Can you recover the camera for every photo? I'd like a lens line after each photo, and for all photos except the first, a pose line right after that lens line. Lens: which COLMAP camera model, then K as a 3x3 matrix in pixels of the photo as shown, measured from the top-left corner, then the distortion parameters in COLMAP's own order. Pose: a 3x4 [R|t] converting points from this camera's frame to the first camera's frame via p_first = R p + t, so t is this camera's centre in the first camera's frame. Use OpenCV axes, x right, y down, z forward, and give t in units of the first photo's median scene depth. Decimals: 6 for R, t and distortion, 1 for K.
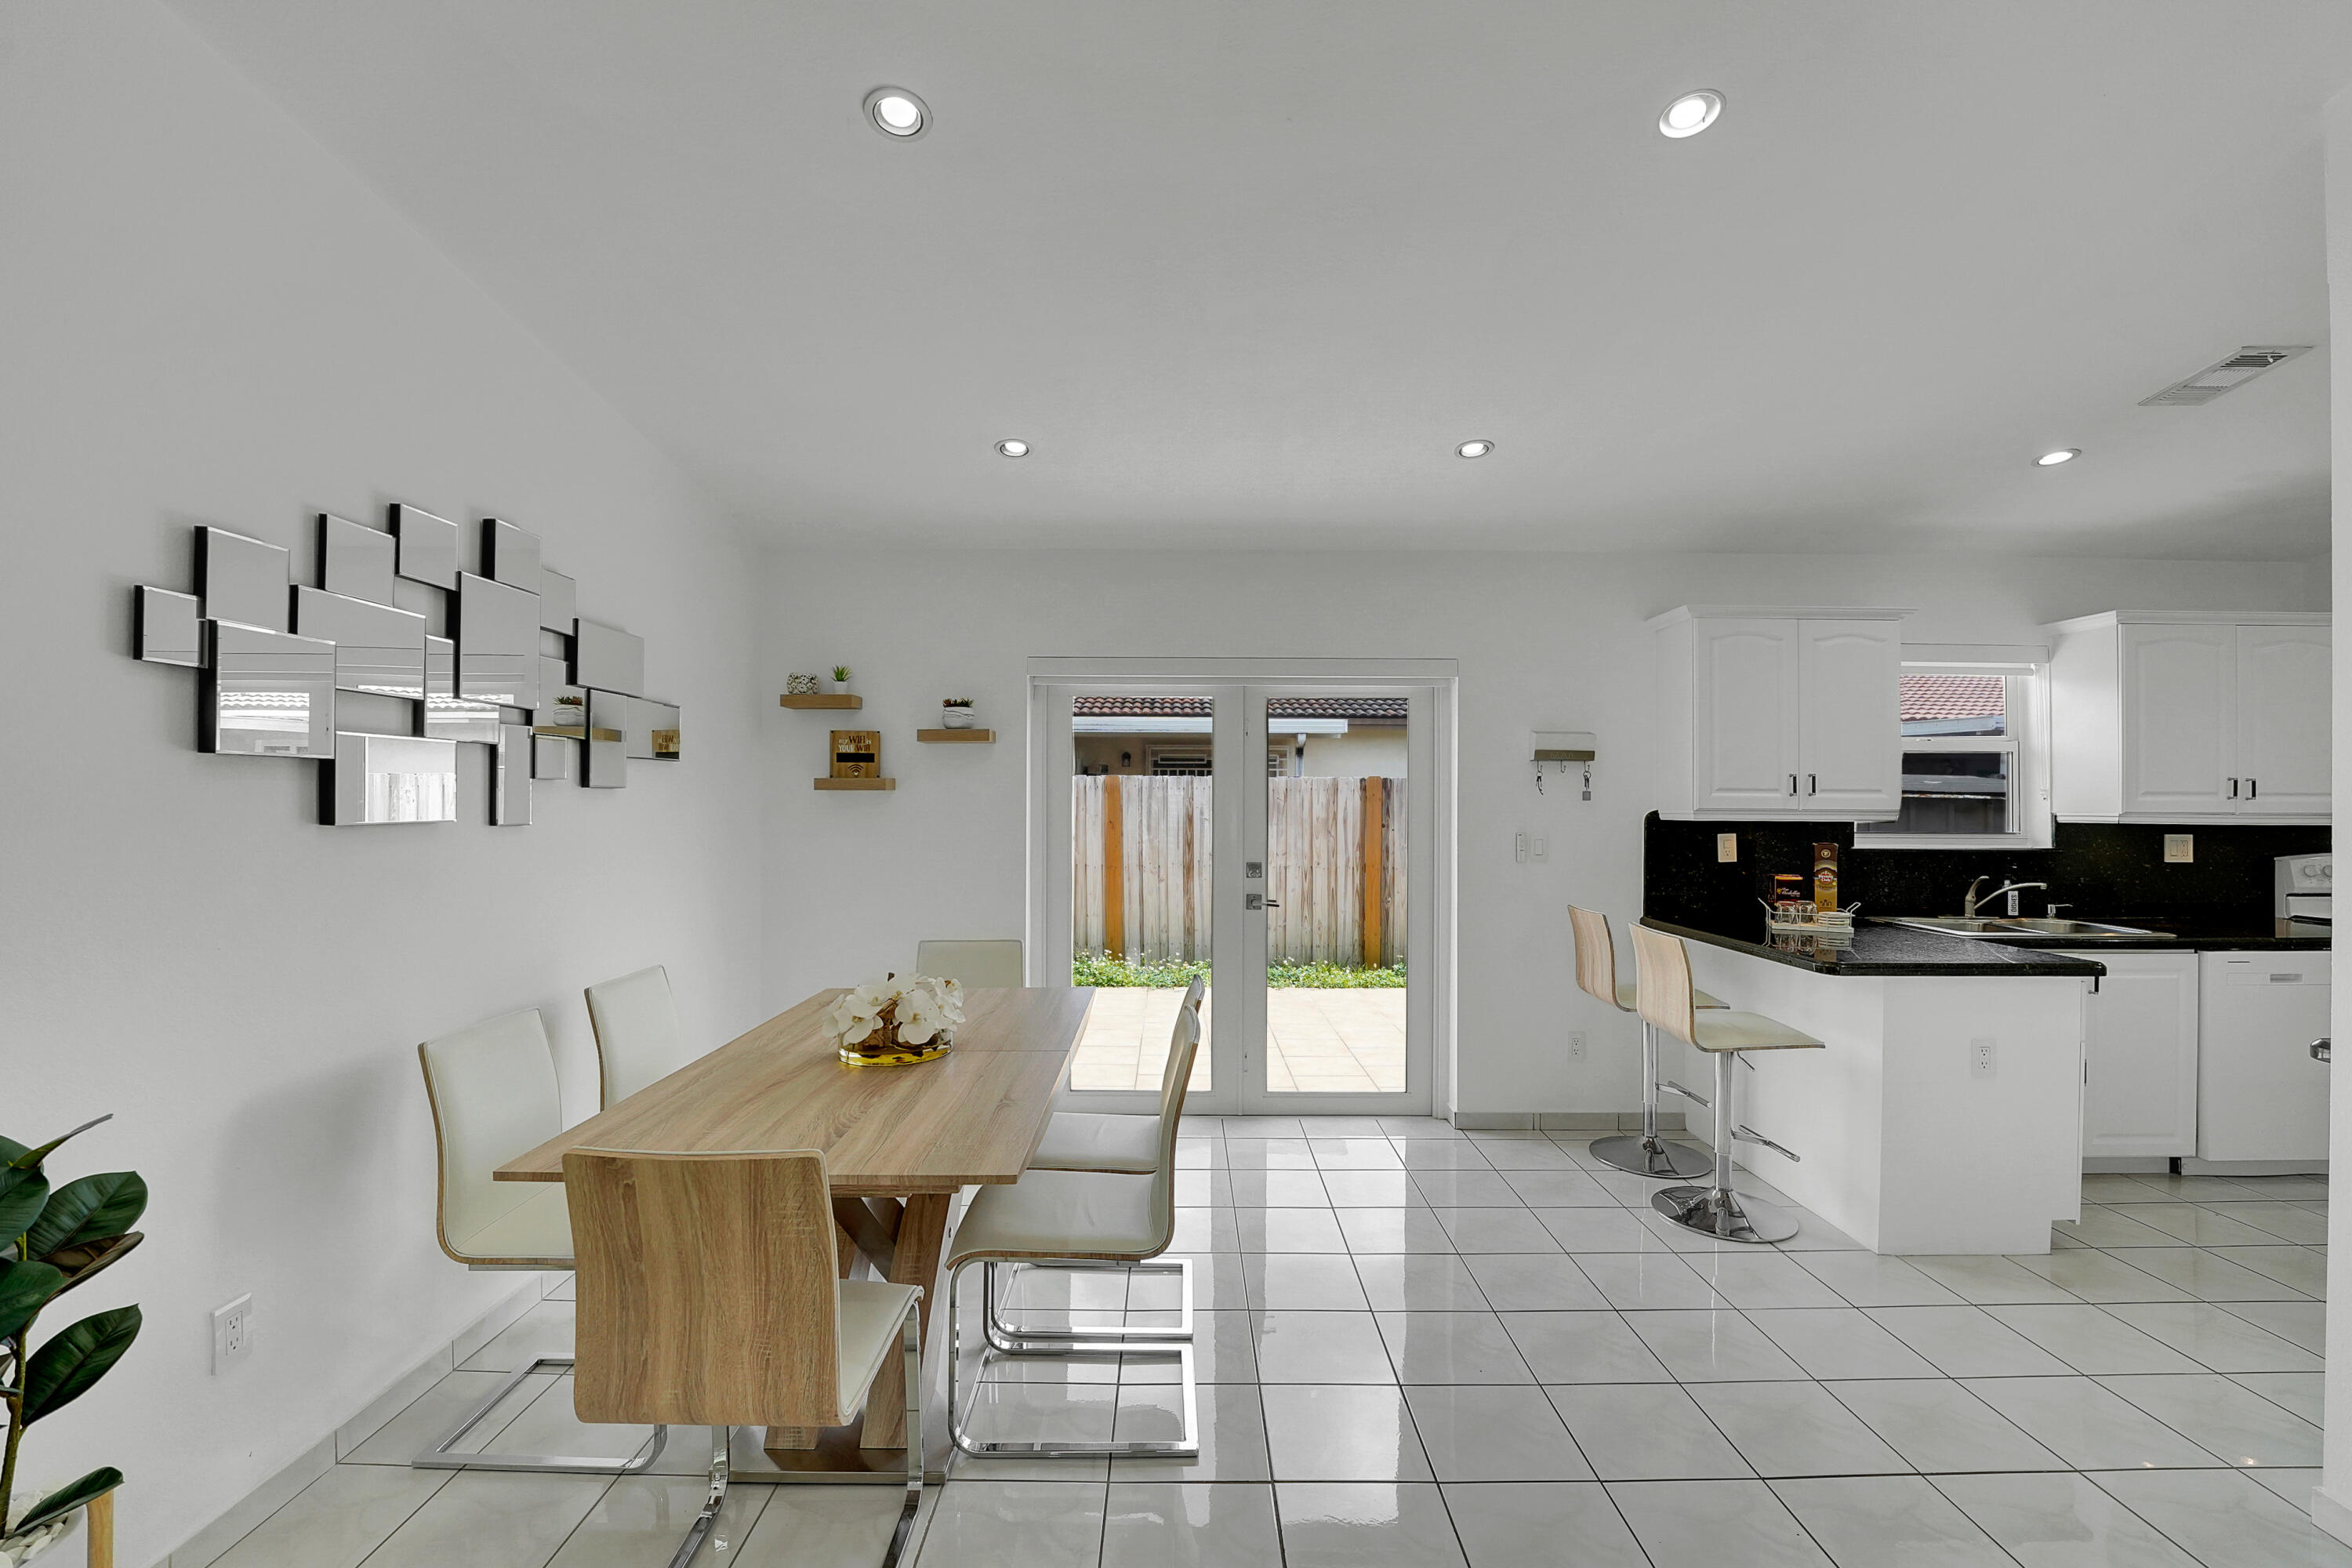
lens RADIAL K [[973.2, 0, 1168.1], [0, 973.2, 793.6], [0, 0, 1]] dist [-0.029664, 0.003279]
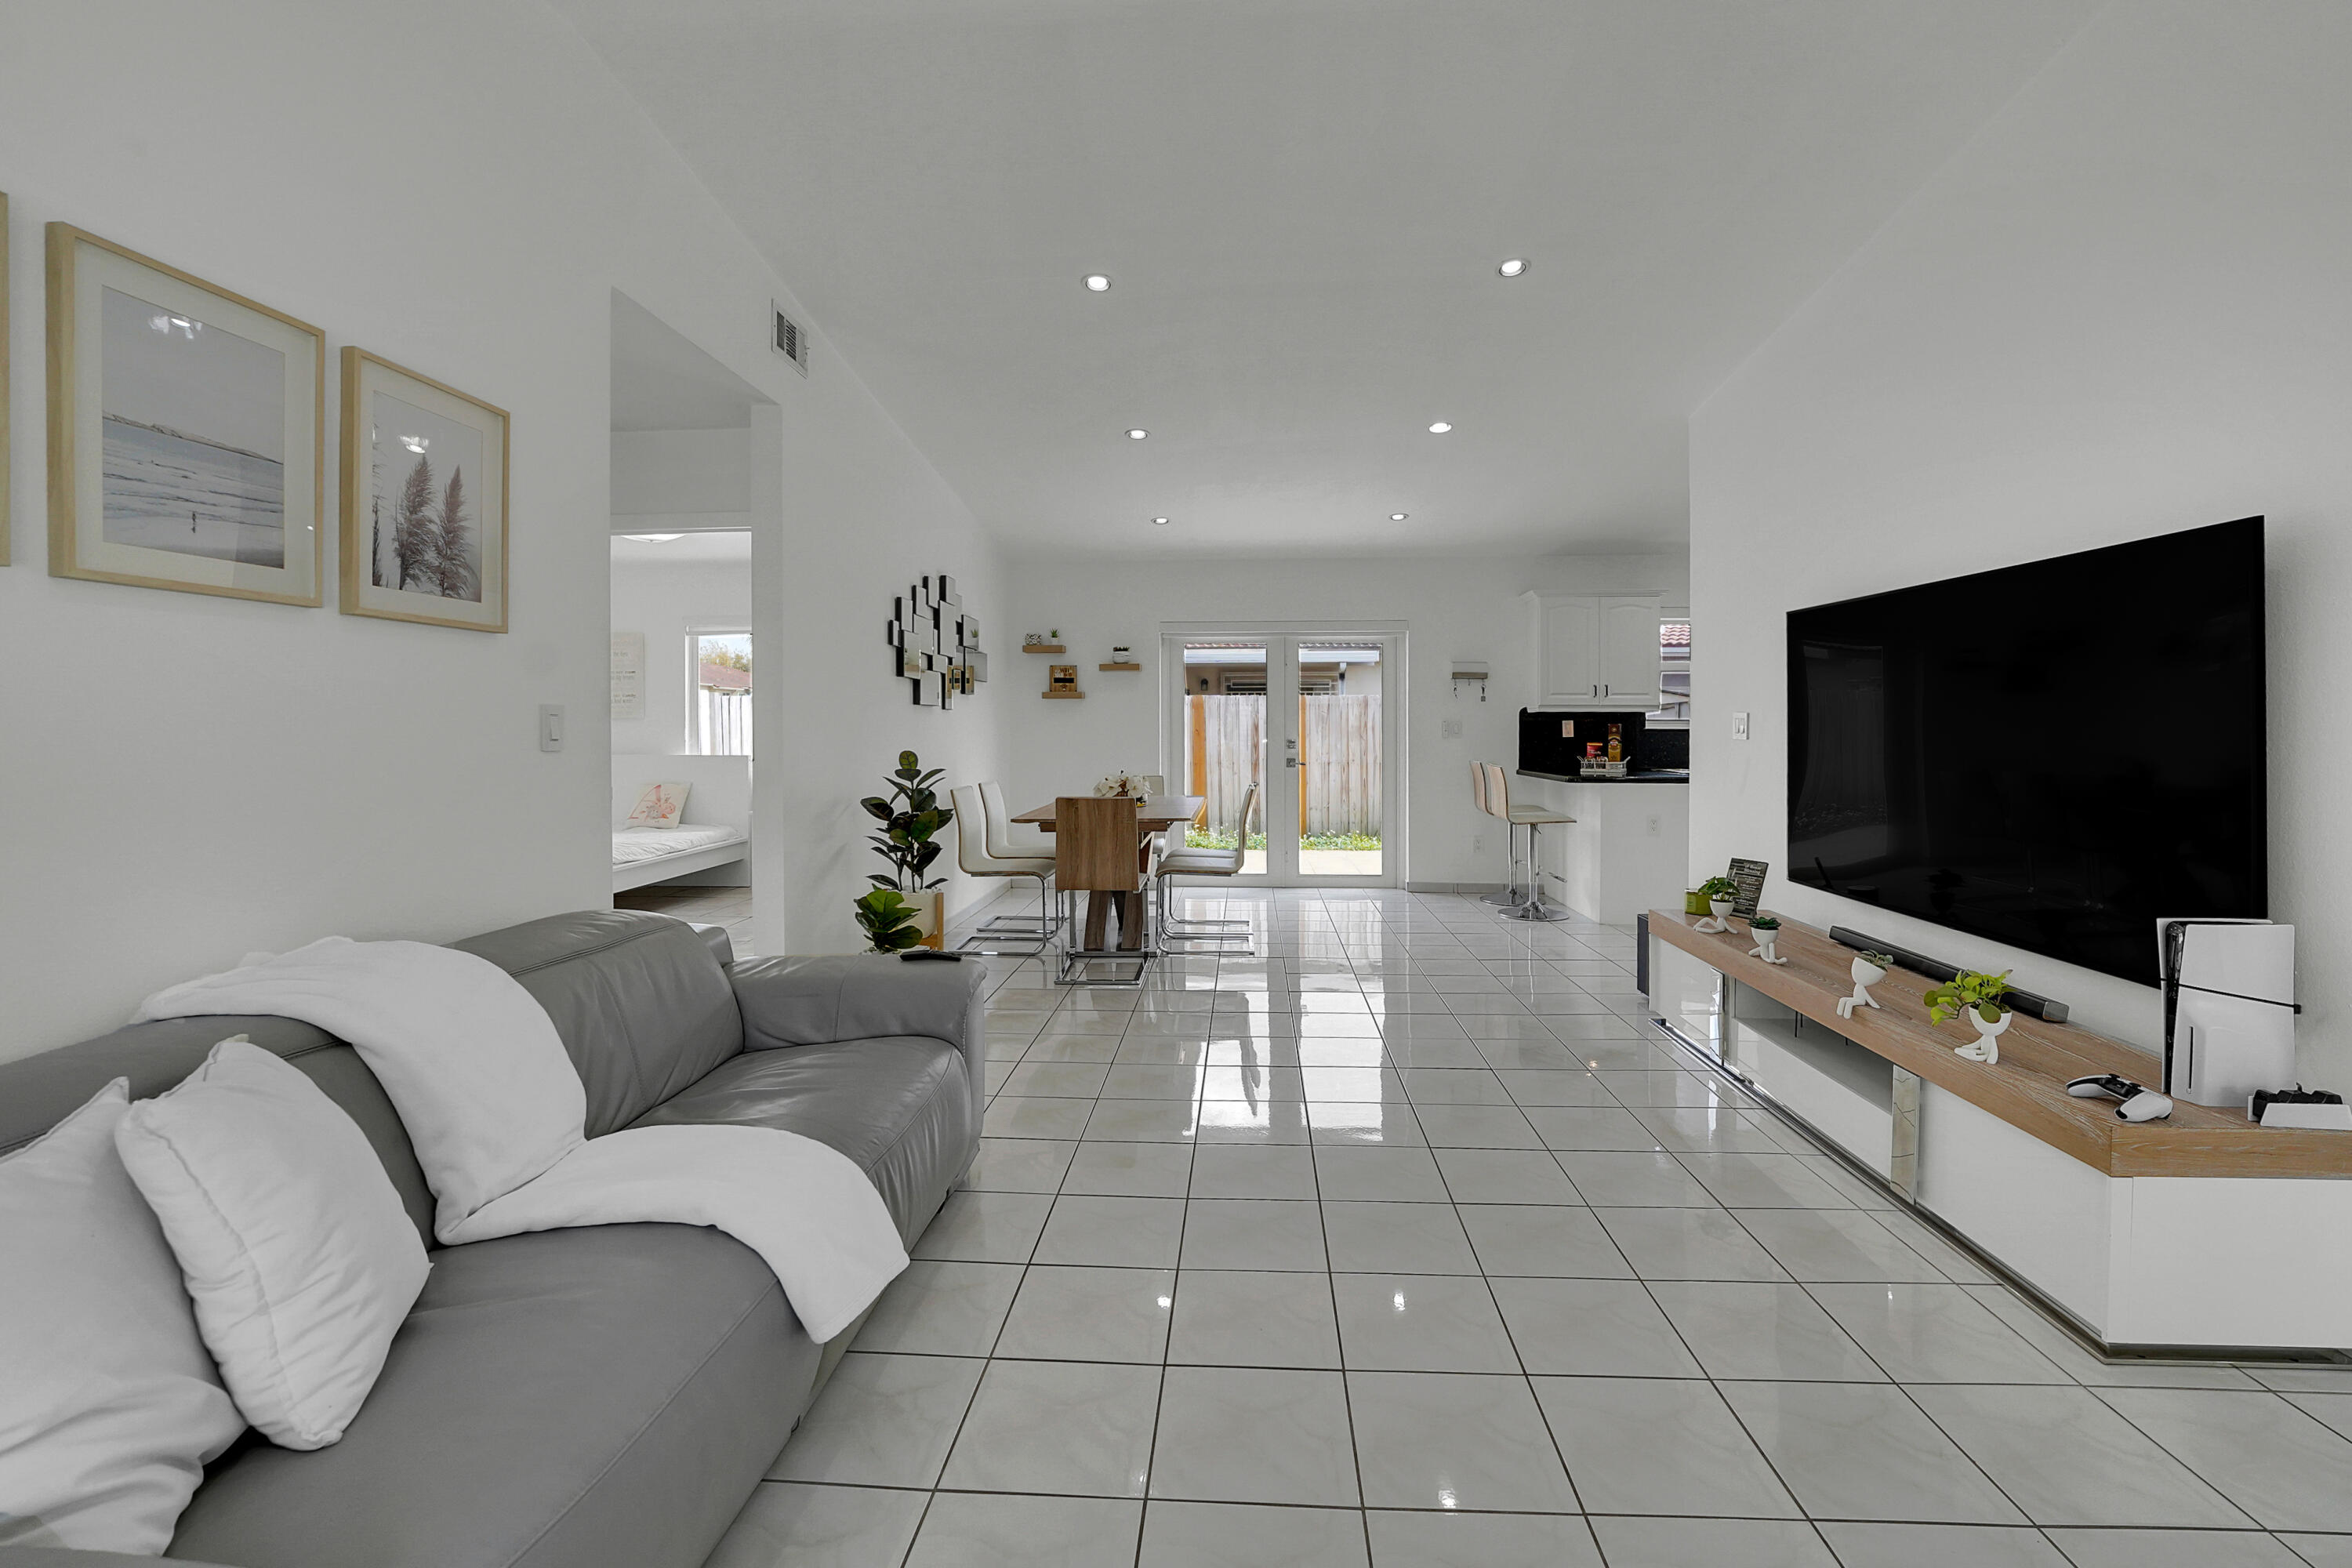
lens RADIAL K [[973.2, 0, 1182.5], [0, 973.2, 734.8], [0, 0, 1]] dist [-0.029664, 0.003279]
pose [[0.998266, -0.006210, -0.058543, -0.002433], [0.006962, 0.999896, 0.012660, 0.041448], [0.058459, -0.013046, 0.998205, -0.773112]]
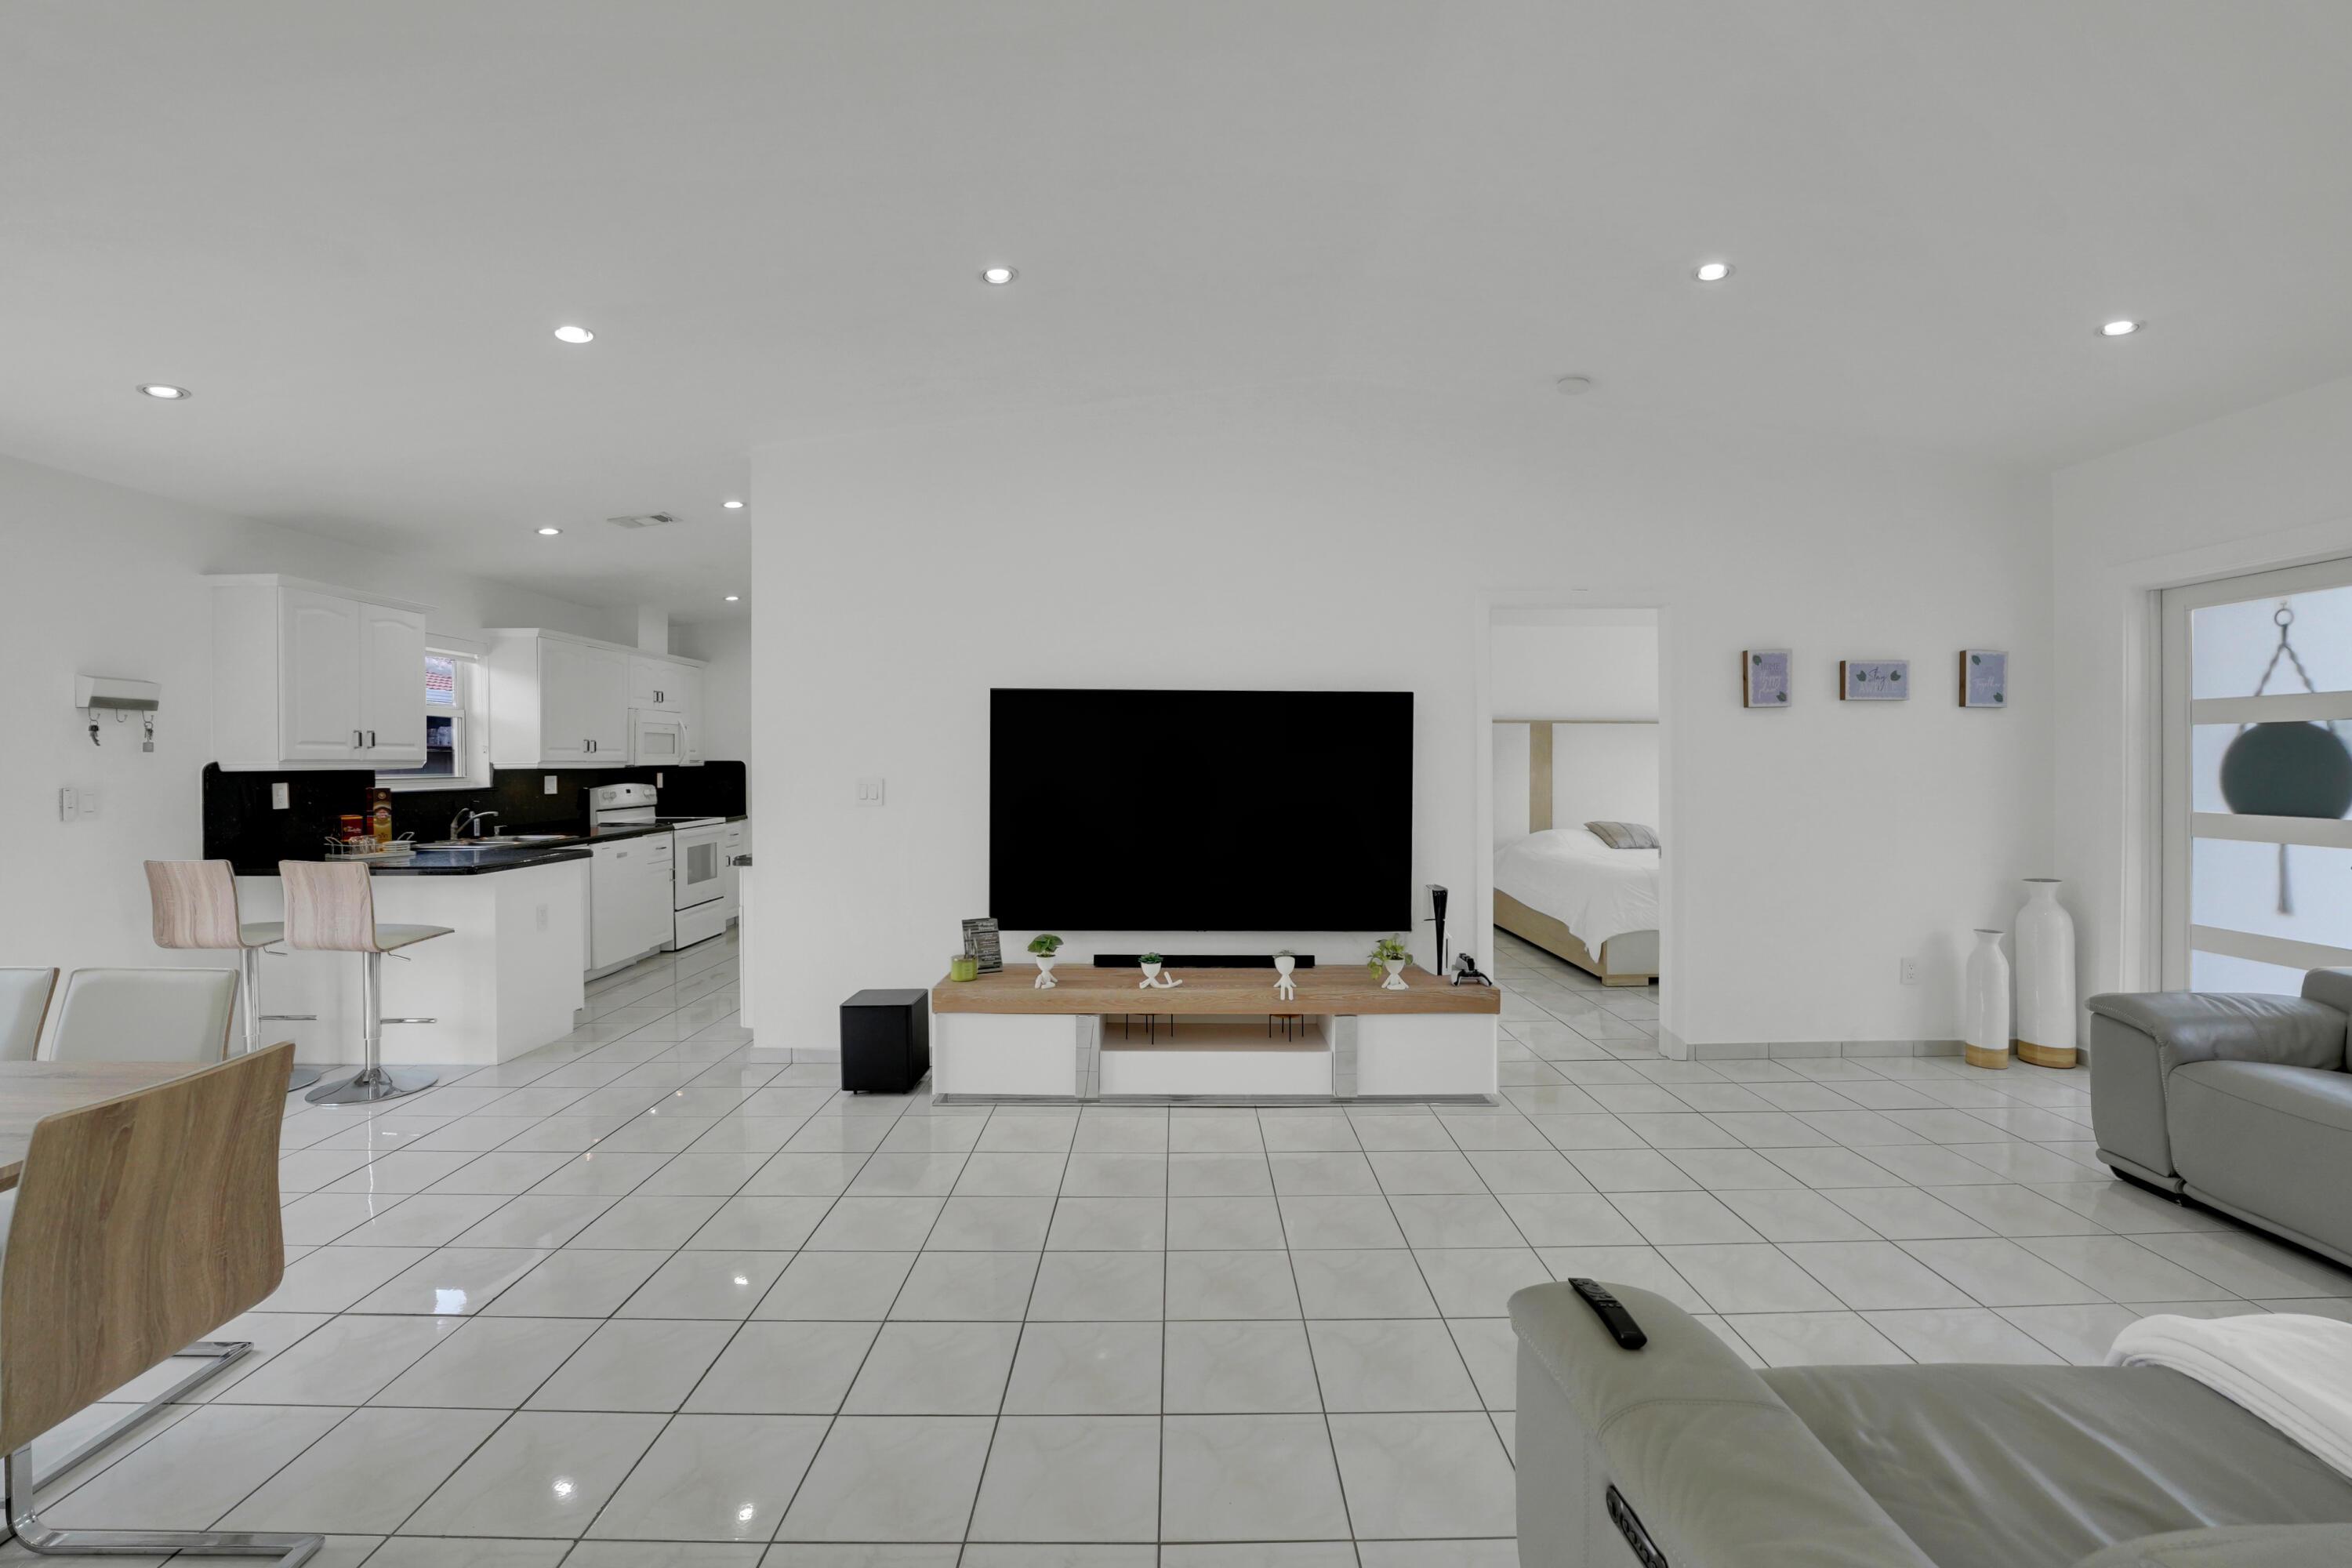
lens RADIAL K [[973.2, 0, 1176.3], [0, 973.2, 765.6], [0, 0, 1]] dist [-0.029664, 0.003279]
pose [[-0.003516, -0.008717, 0.999956, -0.516177], [-0.002020, 0.999960, 0.008710, 0.010617], [-0.999992, -0.001990, -0.003533, -0.018775]]
